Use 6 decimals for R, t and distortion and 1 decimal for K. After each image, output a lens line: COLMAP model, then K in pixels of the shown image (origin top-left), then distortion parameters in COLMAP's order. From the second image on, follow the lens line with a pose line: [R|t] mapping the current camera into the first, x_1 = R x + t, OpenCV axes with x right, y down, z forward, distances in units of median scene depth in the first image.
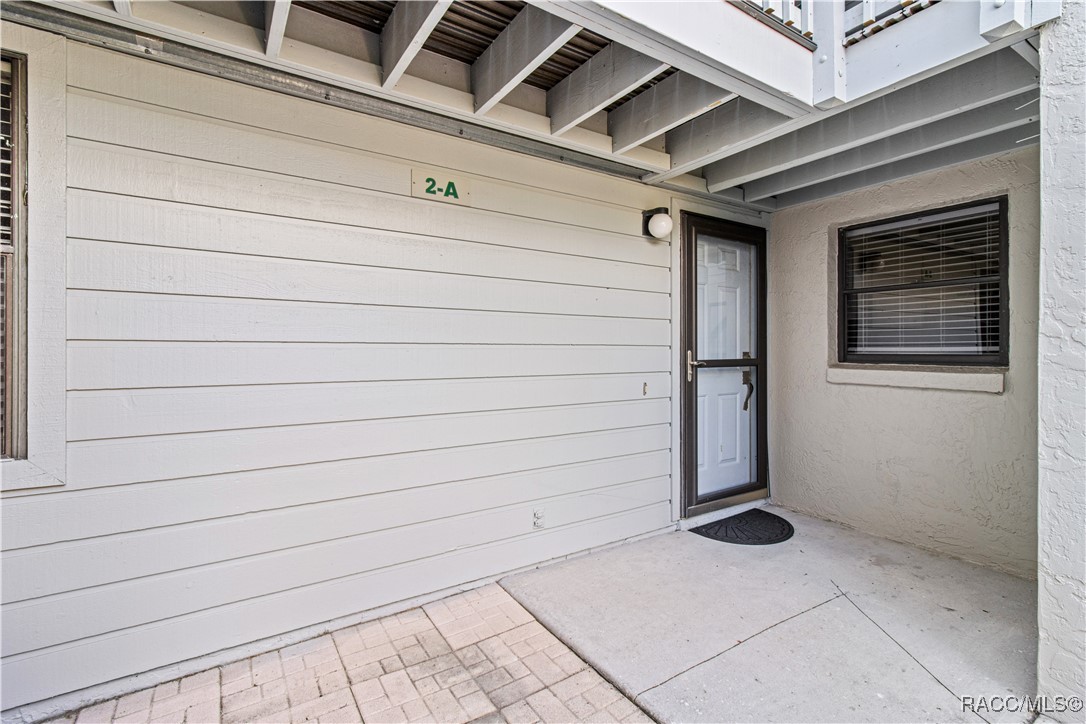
lens RADIAL K [[507.0, 0, 546.4], [0, 507.0, 350.5], [0, 0, 1]] dist [0.007058, -0.000408]
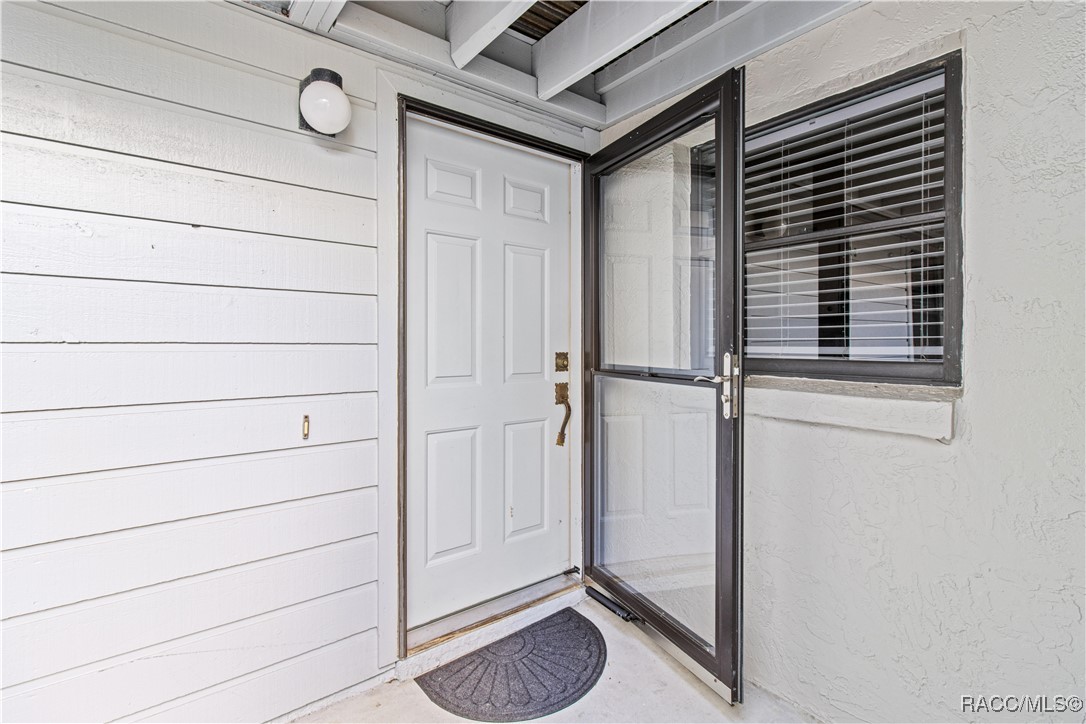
lens RADIAL K [[508.9, 0, 547.5], [0, 508.9, 346.2], [0, 0, 1]] dist [0.007901, -0.000654]
pose [[0.996592, -0.000201, 0.082493, 0.409232], [-0.000258, 0.999985, 0.005552, -0.010739], [-0.082493, -0.005554, 0.996576, 0.474671]]
